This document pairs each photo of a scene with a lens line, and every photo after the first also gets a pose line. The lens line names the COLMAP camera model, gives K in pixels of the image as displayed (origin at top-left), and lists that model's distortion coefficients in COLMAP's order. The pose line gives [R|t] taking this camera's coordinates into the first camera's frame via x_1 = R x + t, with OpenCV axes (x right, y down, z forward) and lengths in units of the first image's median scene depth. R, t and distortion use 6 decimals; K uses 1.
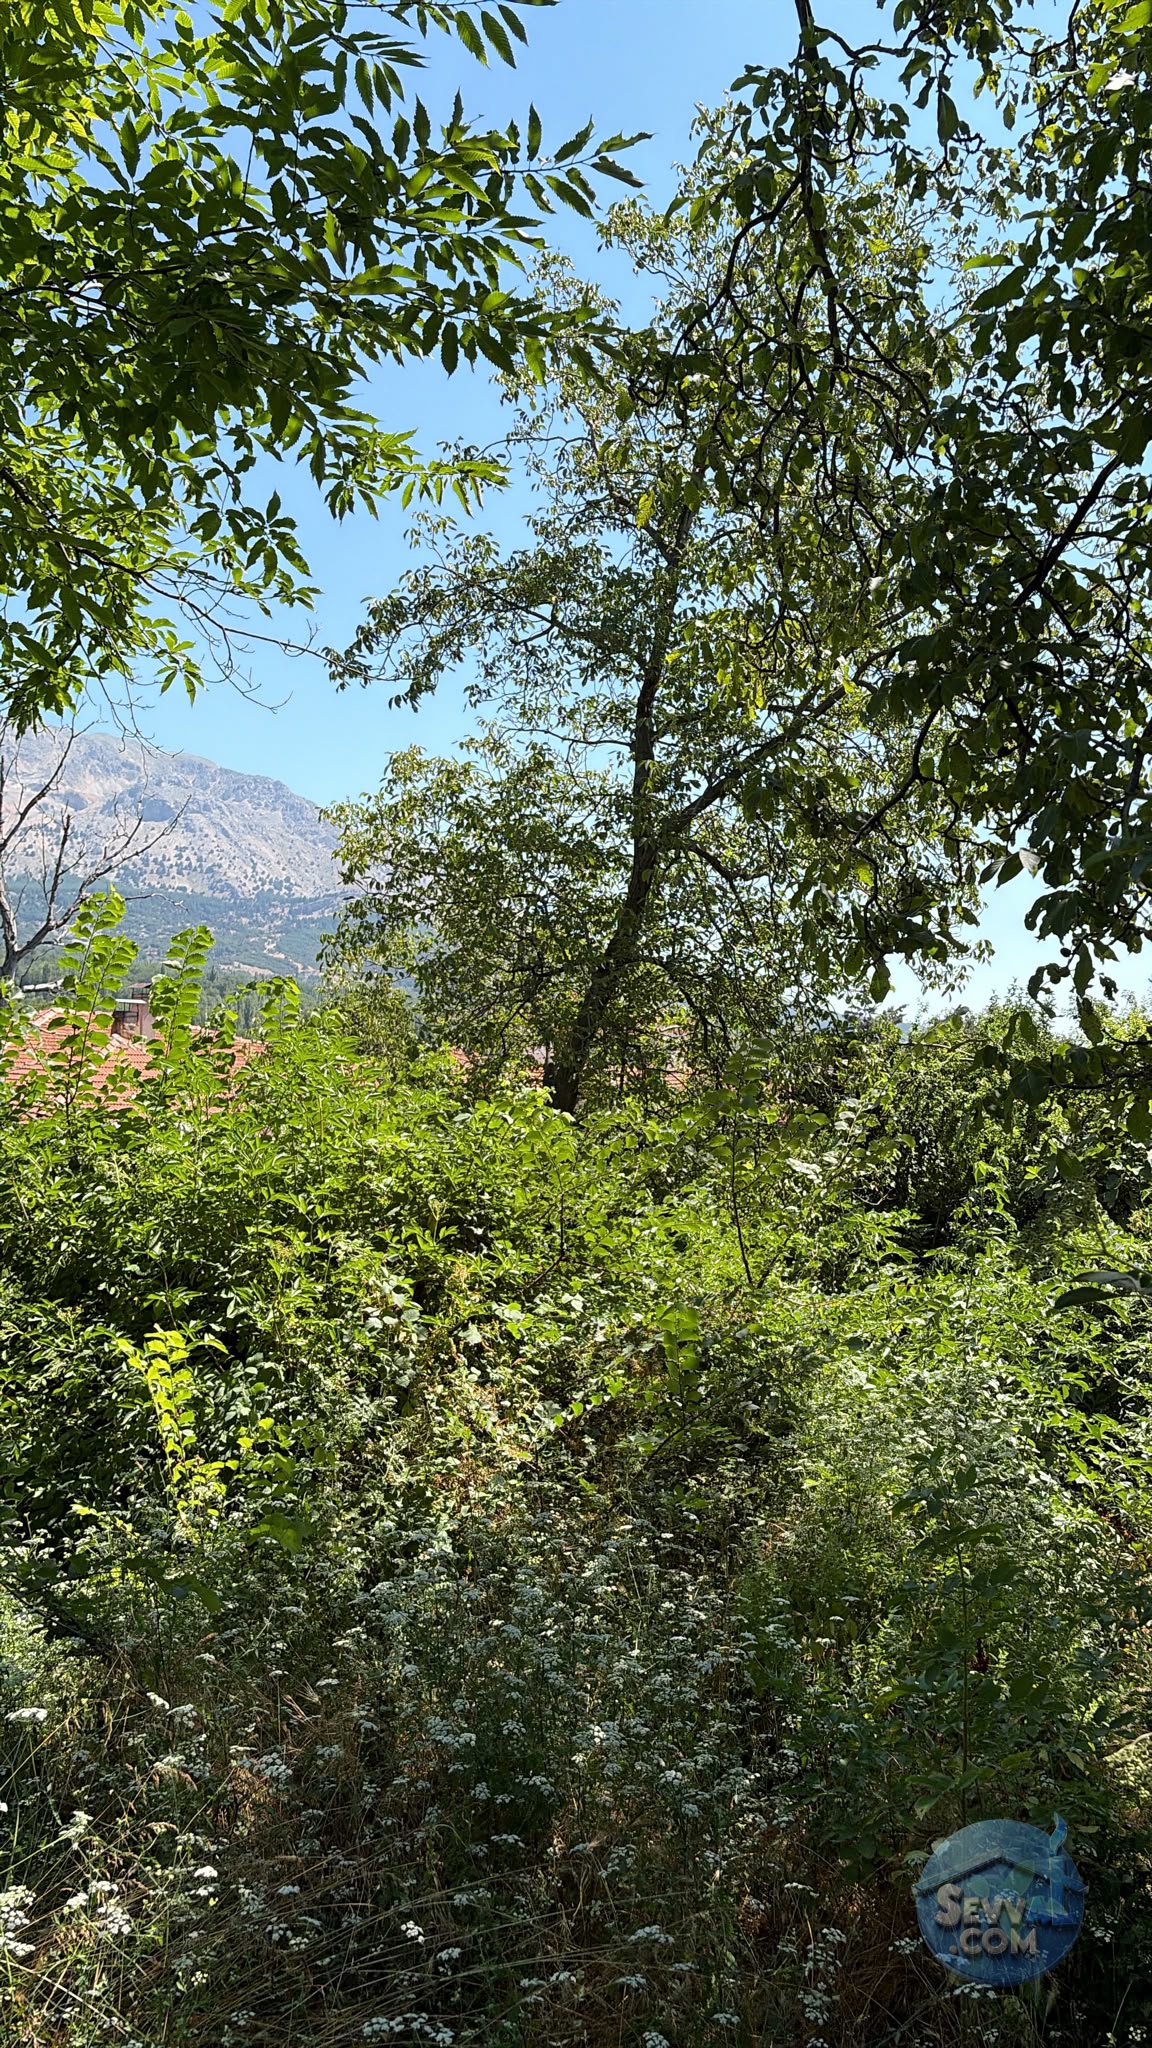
lens RADIAL K [[1669.5, 0, 578.3], [0, 1669.5, 988.2], [0, 0, 1]] dist [0.084154, -0.044973]
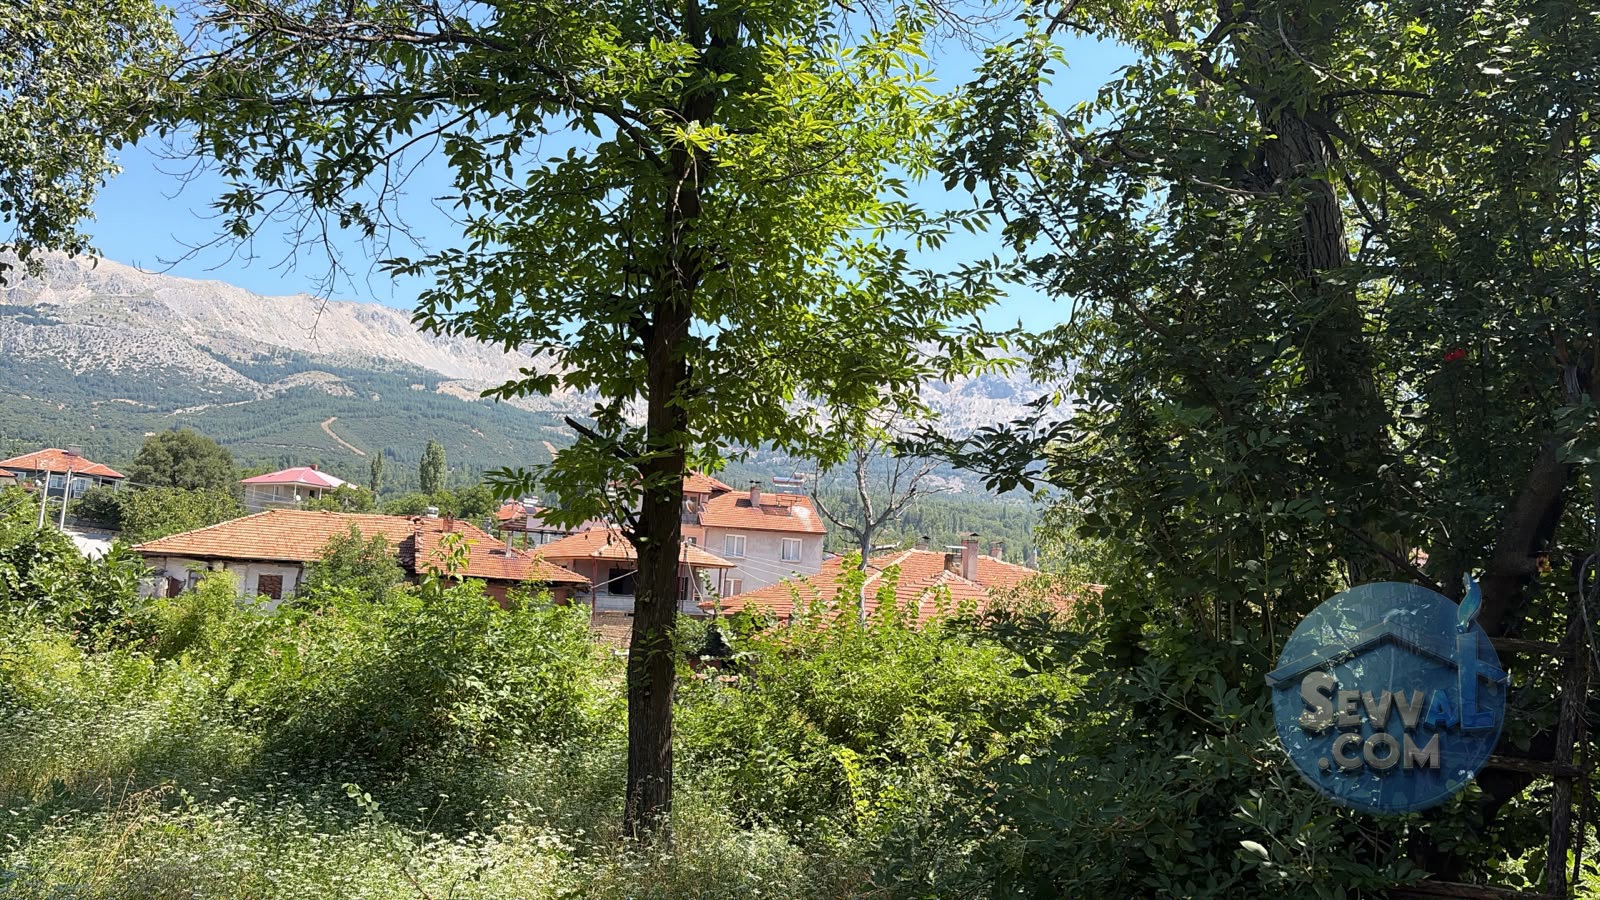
lens RADIAL K [[1304.3, 0, 800.0], [0, 1304.3, 450.0], [0, 0, 1]] dist [0.084154, -0.044973]
pose [[0.920016, -0.021321, -0.391301, 0.324844], [0.000429, 0.998573, -0.053400, -0.095785], [0.391881, 0.048961, 0.918712, -0.599782]]
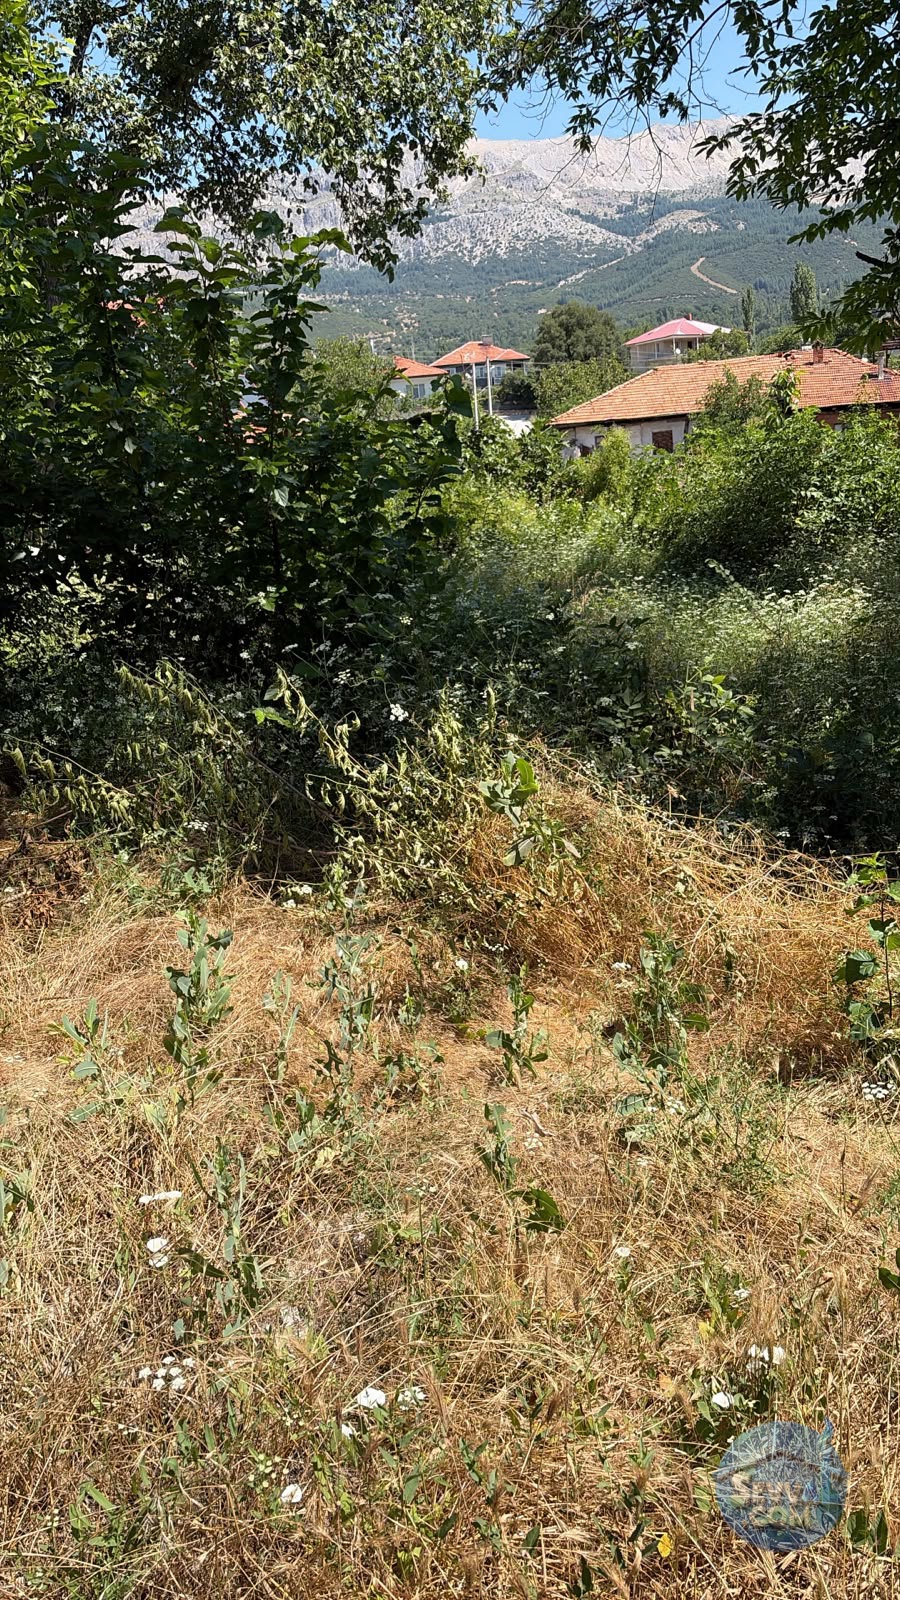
lens RADIAL K [[1329.5, 0, 479.8], [0, 1329.5, 804.4], [0, 0, 1]] dist [0.030393, 0.008791]
pose [[0.603400, 0.128536, -0.787012, 0.659378], [0.164027, 0.945815, 0.280231, -0.099845], [0.780387, -0.298182, 0.549621, -0.900030]]
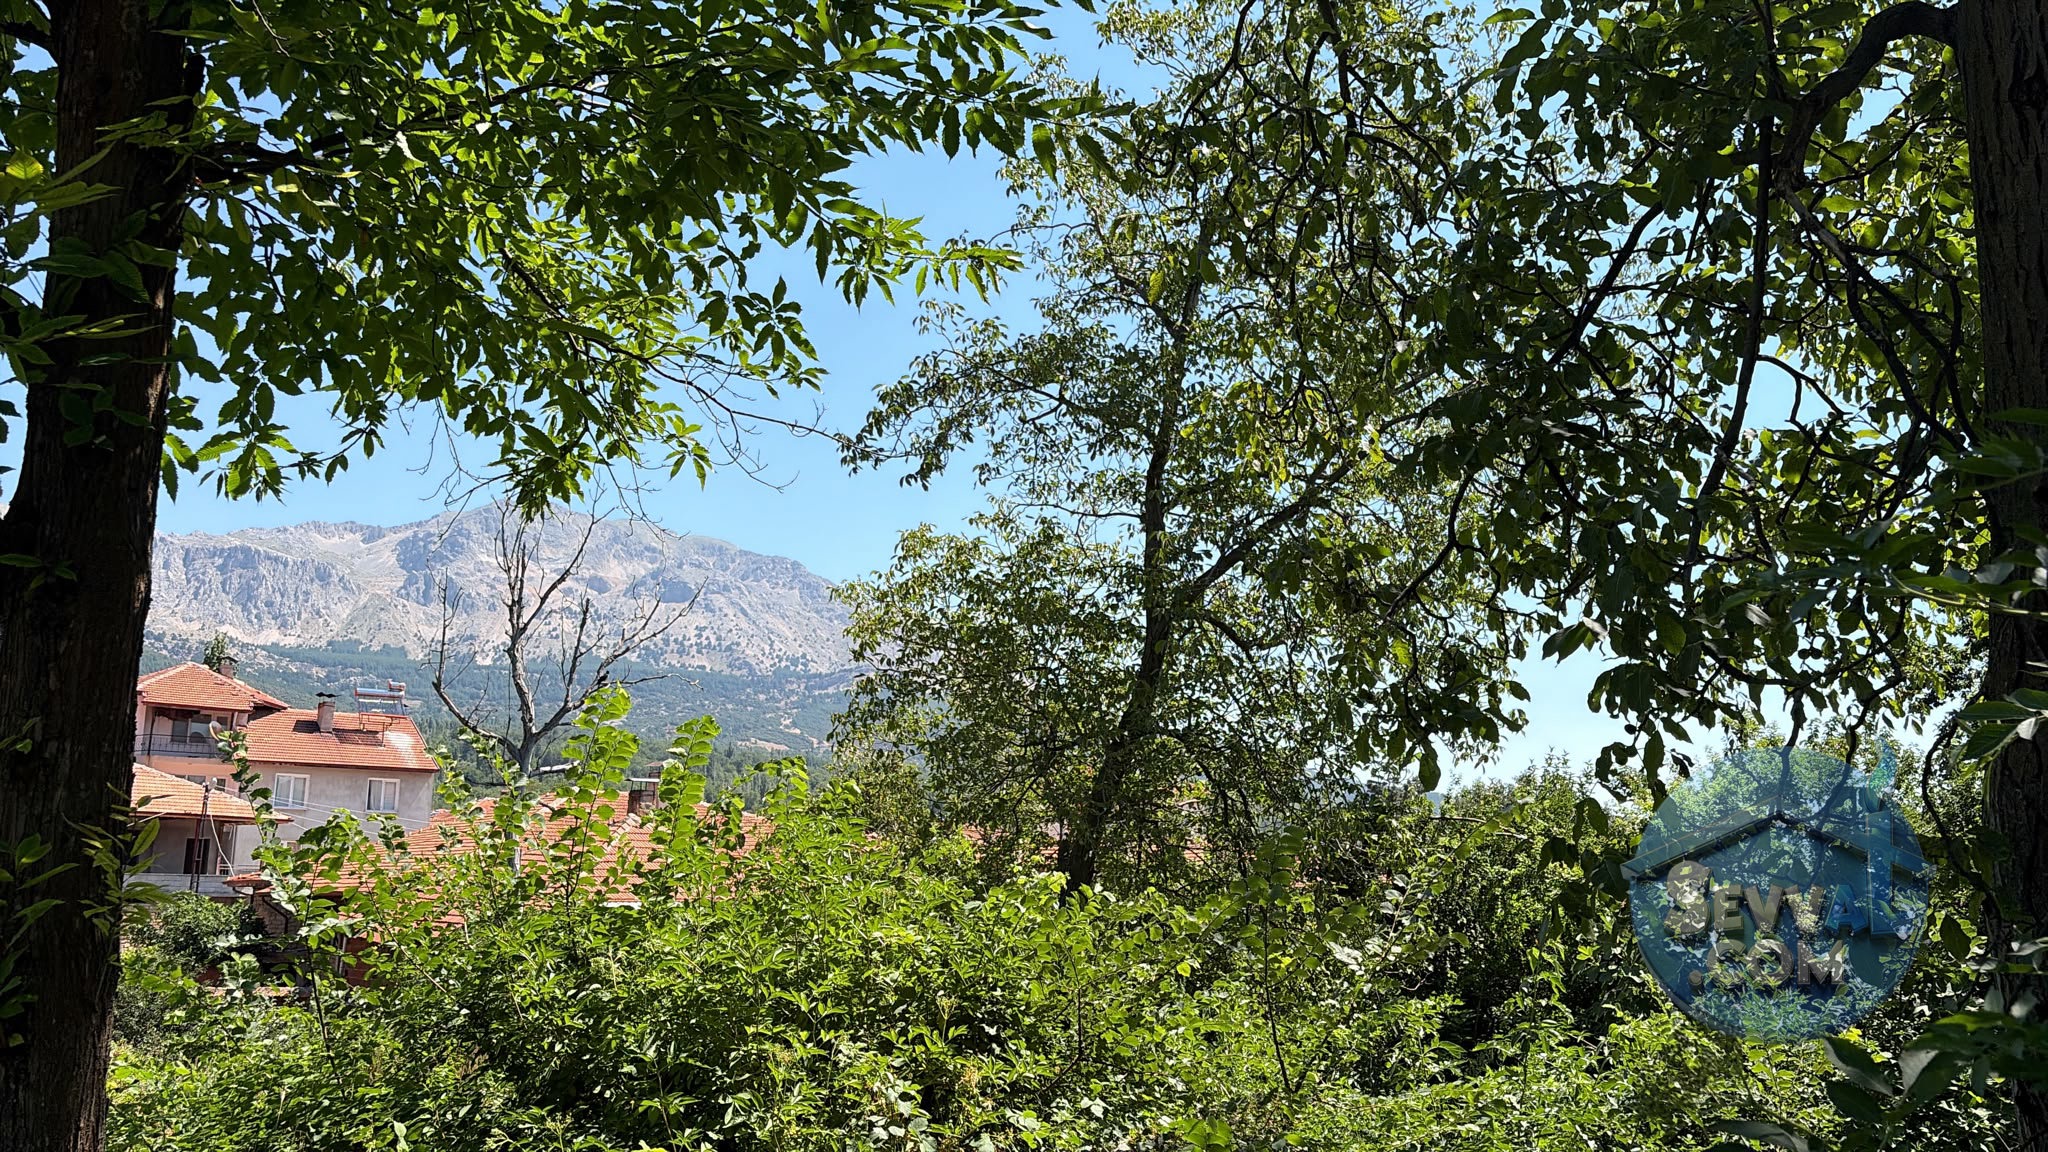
lens RADIAL K [[1642.4, 0, 867.8], [0, 1642.4, 603.6], [0, 0, 1]] dist [0.087715, -0.087912]
pose [[0.990892, -0.017083, -0.133568, 0.000301], [0.004410, 0.995505, -0.094605, -0.006336], [0.134584, 0.093155, 0.986514, 0.051005]]
